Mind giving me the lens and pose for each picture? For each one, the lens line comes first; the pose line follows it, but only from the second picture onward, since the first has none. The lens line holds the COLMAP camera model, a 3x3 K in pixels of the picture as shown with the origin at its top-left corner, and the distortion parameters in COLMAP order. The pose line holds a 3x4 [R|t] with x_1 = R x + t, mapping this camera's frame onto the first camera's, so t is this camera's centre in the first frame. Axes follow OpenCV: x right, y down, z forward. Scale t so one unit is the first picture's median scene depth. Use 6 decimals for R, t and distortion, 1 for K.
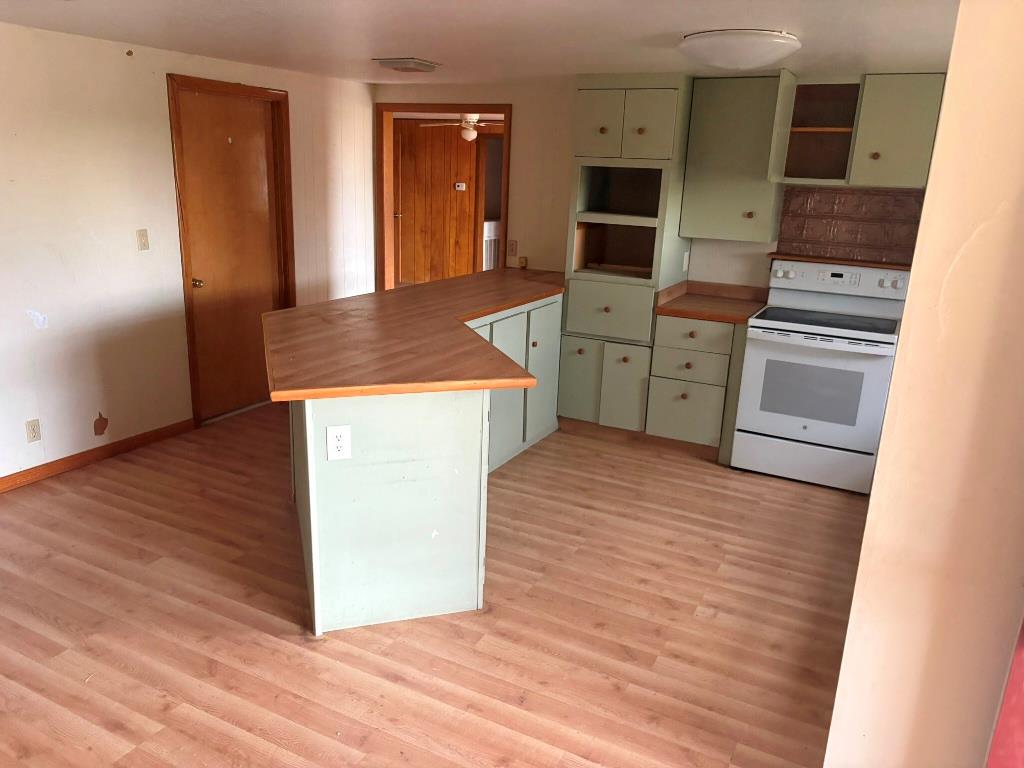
lens RADIAL K [[780.7, 0, 504.0], [0, 780.7, 384.8], [0, 0, 1]] dist [0.036591, -0.021343]
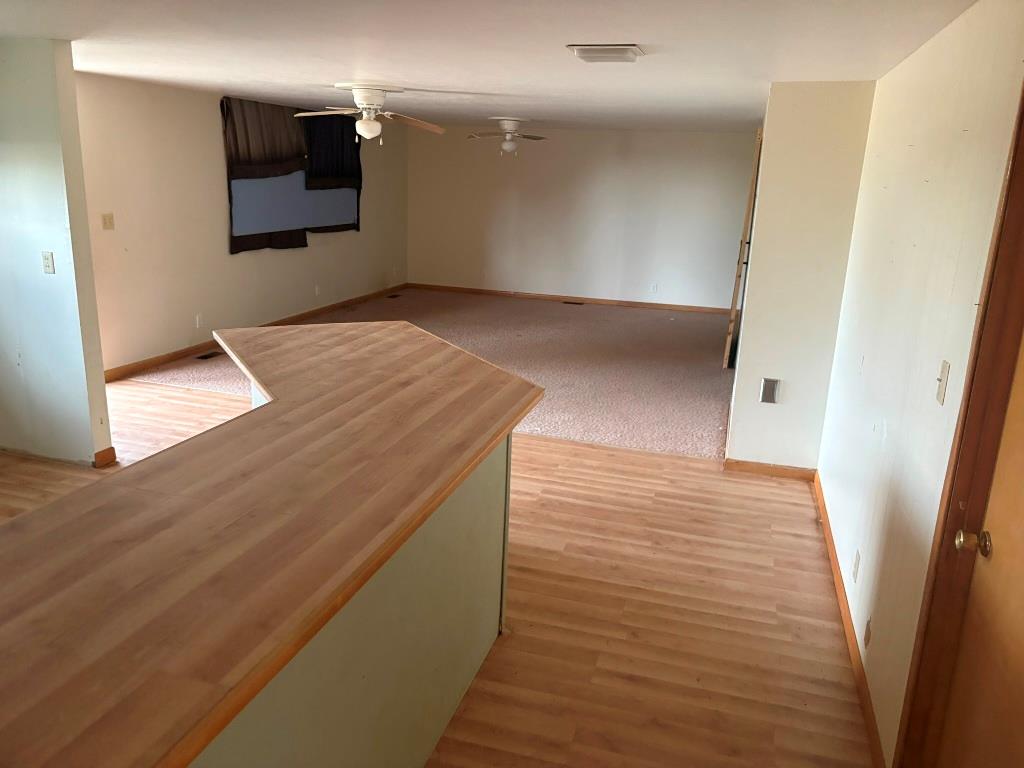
lens RADIAL K [[780.7, 0, 512.2], [0, 780.7, 388.8], [0, 0, 1]] dist [0.036591, -0.021343]
pose [[-0.978496, -0.023348, -0.204942, -0.101979], [-0.125115, 0.857107, 0.499714, -0.374702], [0.163990, 0.514609, -0.841596, 1.327346]]
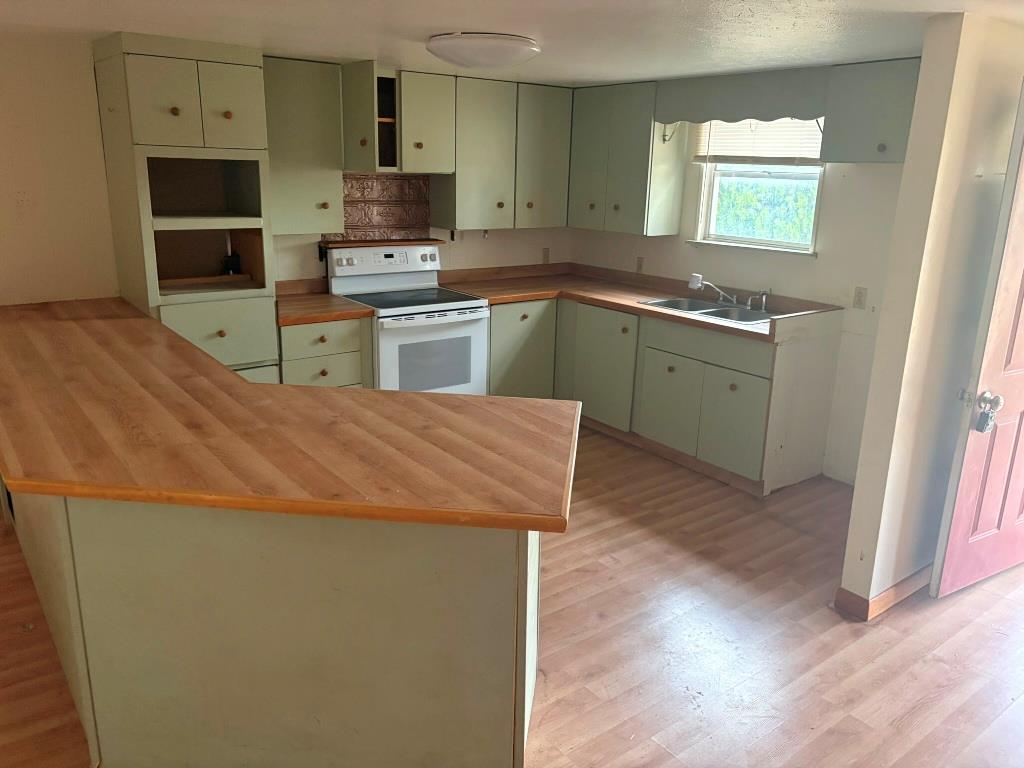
lens RADIAL K [[780.7, 0, 517.4], [0, 780.7, 379.0], [0, 0, 1]] dist [0.036591, -0.021343]
pose [[0.423933, -0.269712, 0.864602, -0.485272], [0.235637, 0.954600, 0.182248, -0.136448], [-0.874503, 0.126472, 0.468240, 0.378911]]
